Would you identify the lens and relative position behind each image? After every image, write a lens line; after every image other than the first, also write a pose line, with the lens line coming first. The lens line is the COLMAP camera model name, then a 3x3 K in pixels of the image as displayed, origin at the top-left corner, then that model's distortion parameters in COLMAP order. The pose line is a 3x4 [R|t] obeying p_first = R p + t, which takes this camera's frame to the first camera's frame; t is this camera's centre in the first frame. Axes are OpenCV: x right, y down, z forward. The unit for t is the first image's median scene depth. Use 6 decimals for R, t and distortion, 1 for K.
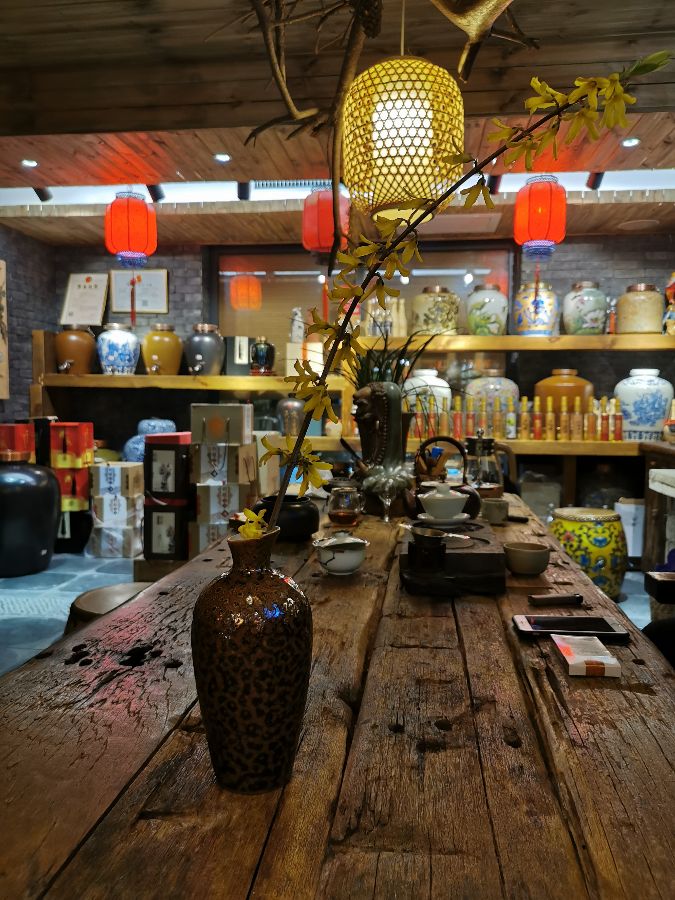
lens RADIAL K [[712.8, 0, 338.1], [0, 712.8, 449.4], [0, 0, 1]] dist [0.013639, 0.005778]
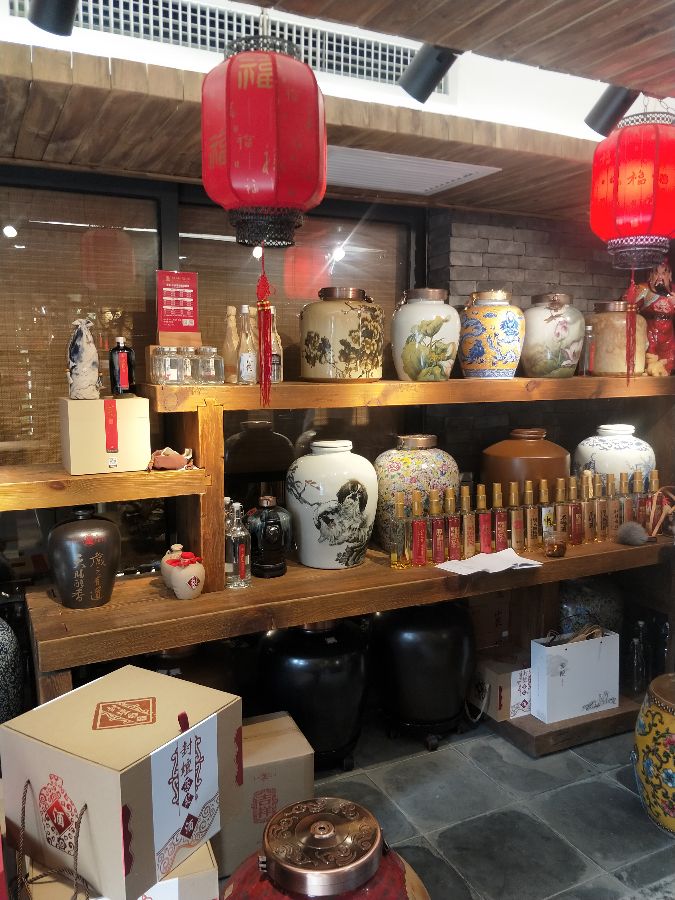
lens RADIAL K [[760.1, 0, 336.9], [0, 760.1, 450.8], [0, 0, 1]] dist [-0.016803, -0.004387]
pose [[0.841025, -0.075032, 0.535768, -0.192627], [0.040873, 0.996318, 0.075371, -0.151330], [-0.539451, -0.041490, 0.840994, 0.523242]]
